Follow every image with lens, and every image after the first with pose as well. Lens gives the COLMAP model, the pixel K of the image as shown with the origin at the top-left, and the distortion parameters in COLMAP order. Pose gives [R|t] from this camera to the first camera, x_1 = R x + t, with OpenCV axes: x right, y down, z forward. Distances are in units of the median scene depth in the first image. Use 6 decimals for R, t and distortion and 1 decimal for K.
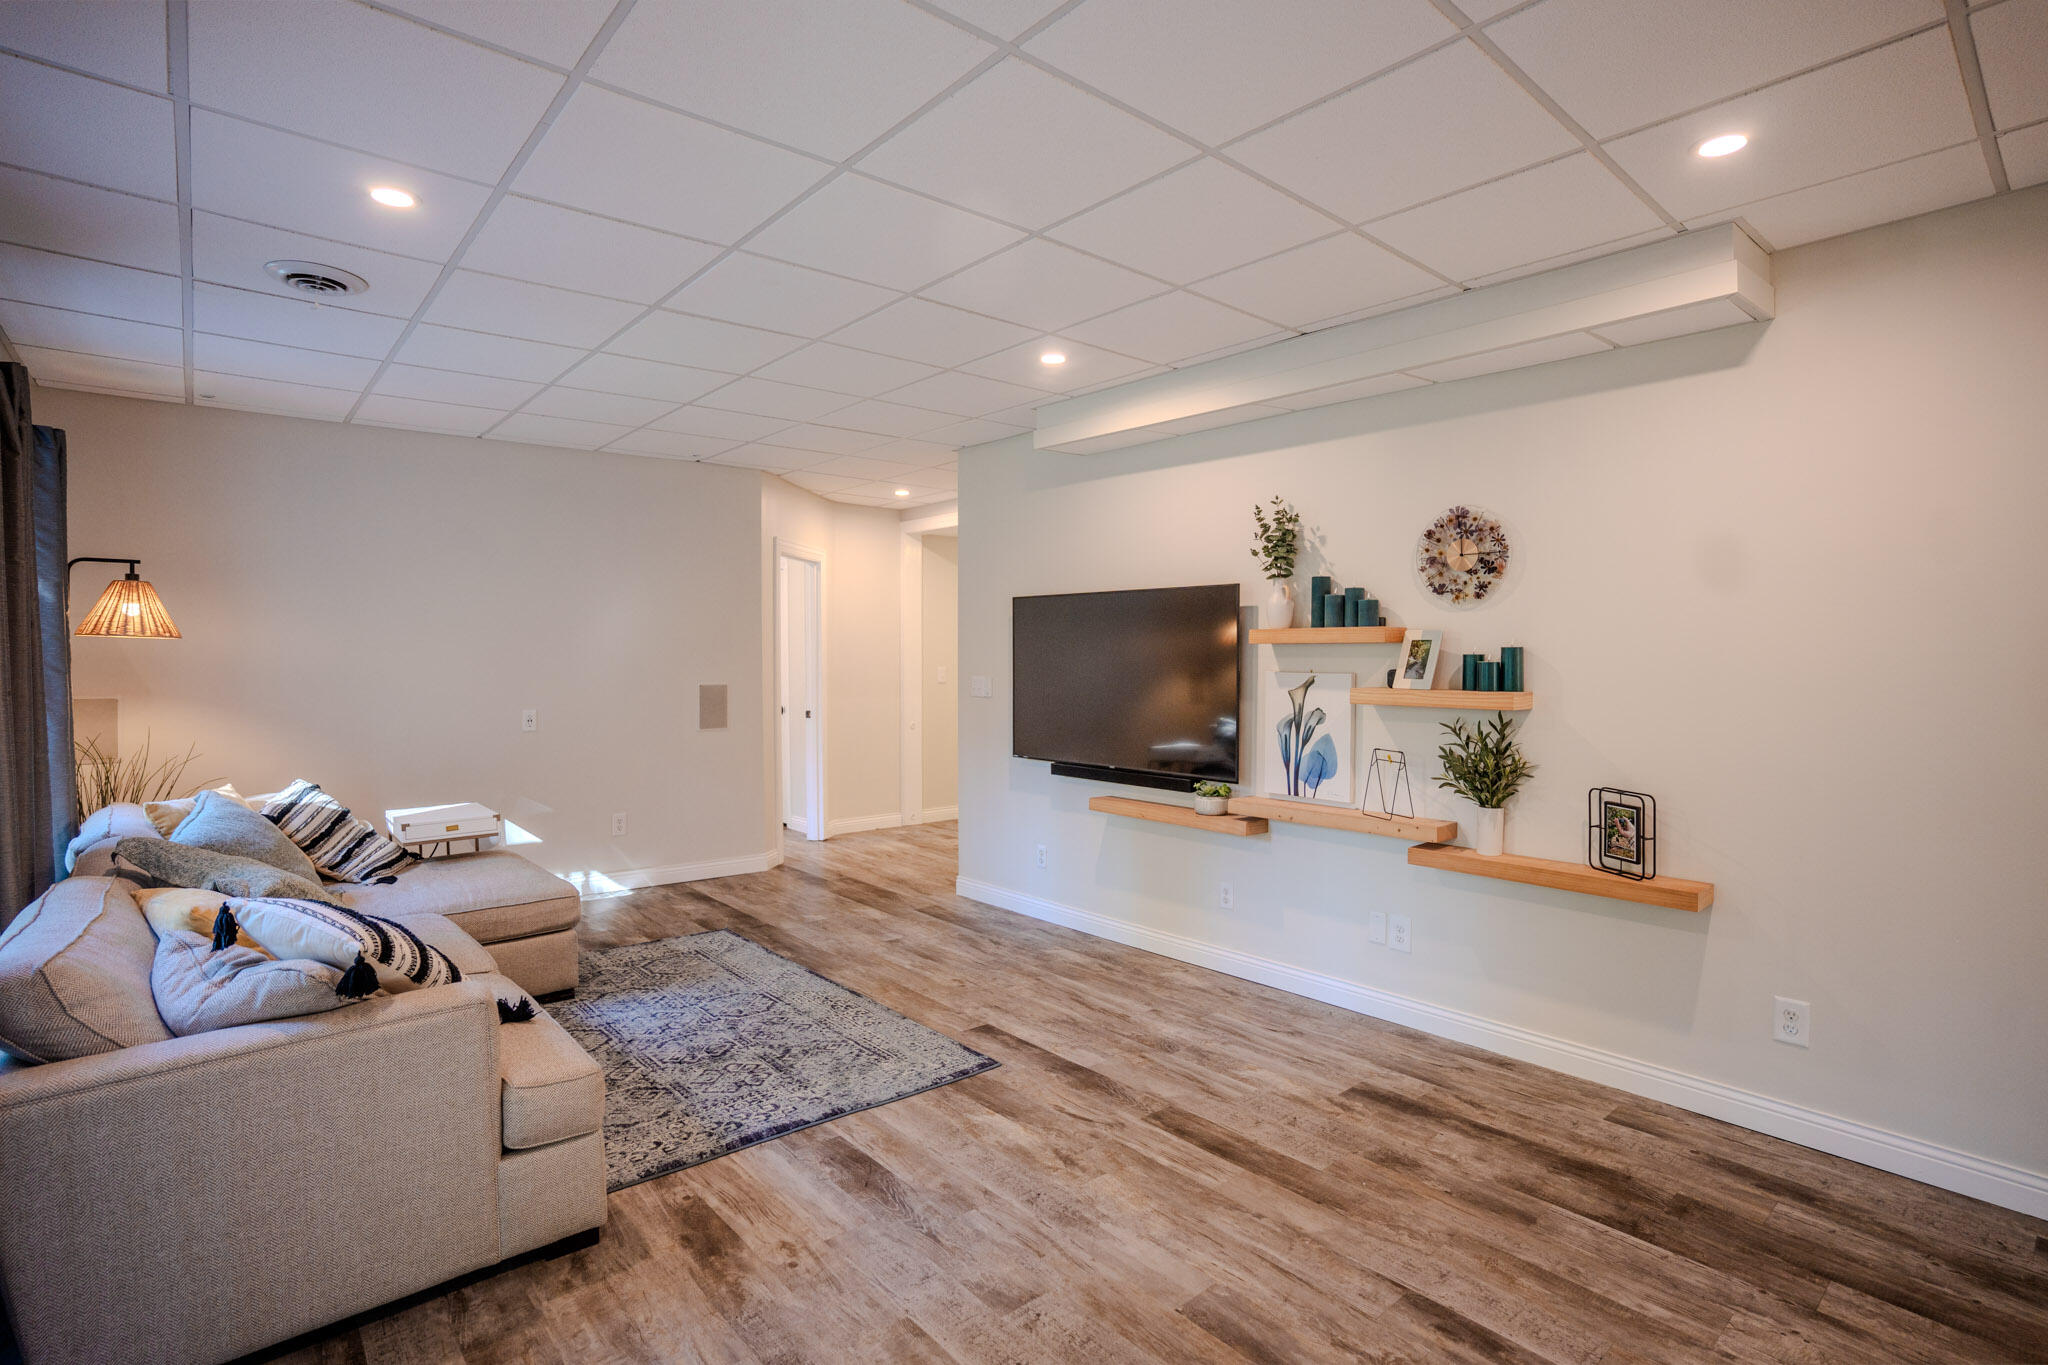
lens RADIAL K [[967.4, 0, 1026.7], [0, 967.4, 675.0], [0, 0, 1]] dist [0.001615, 0.002438]
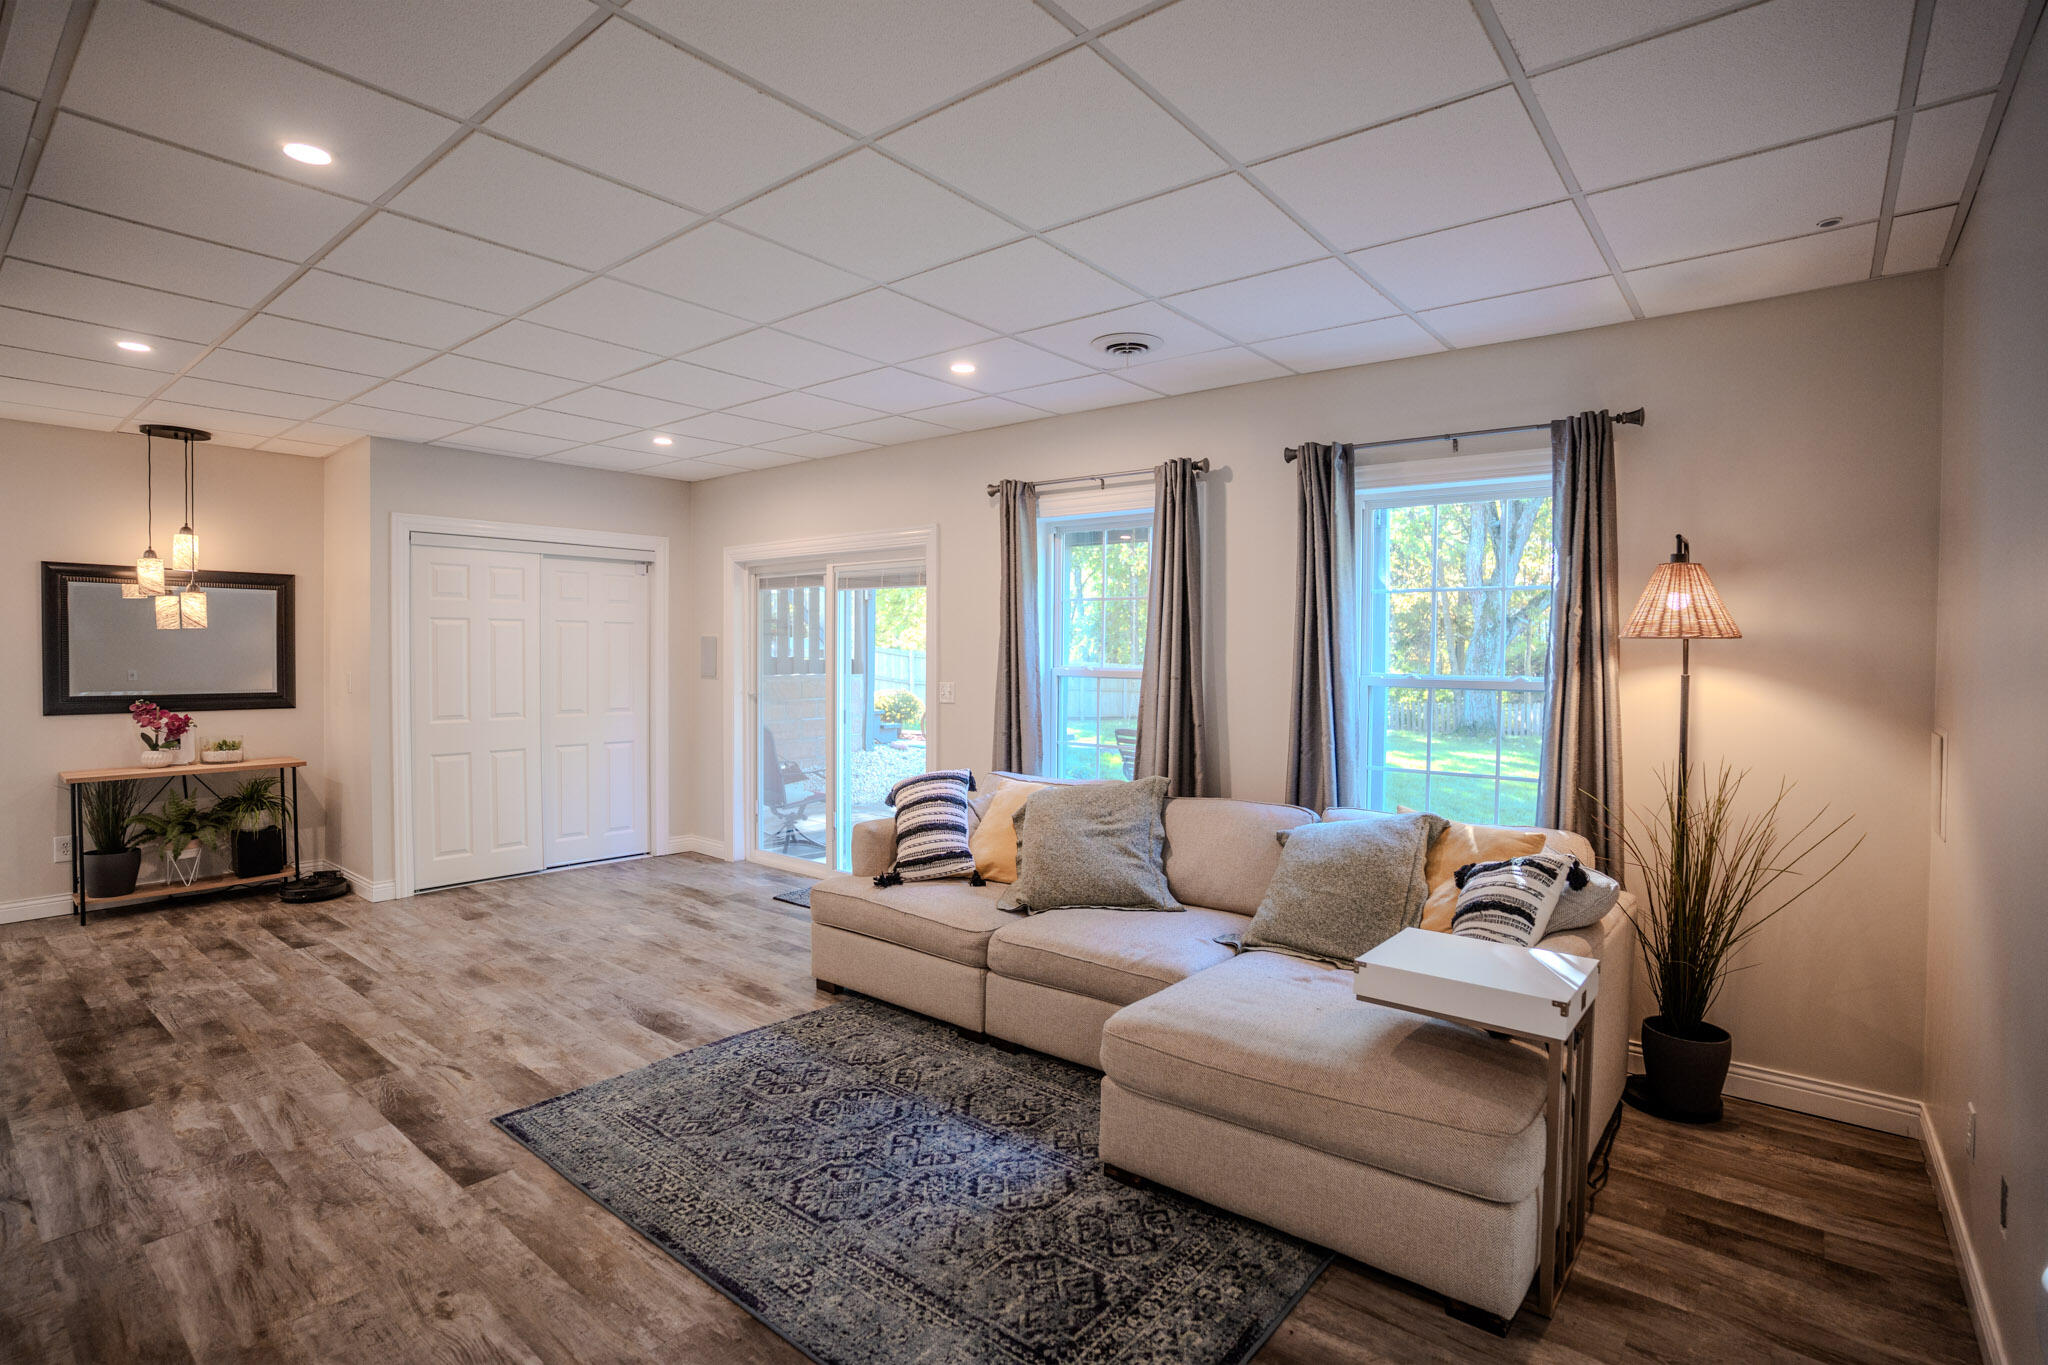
lens RADIAL K [[967.4, 0, 1024.2], [0, 967.4, 675.4], [0, 0, 1]] dist [0.001615, 0.002438]
pose [[-0.985048, 0.002285, -0.172263, -0.424476], [-0.004887, 0.999139, 0.041200, -0.054277], [0.172209, 0.041426, -0.984189, 2.313988]]
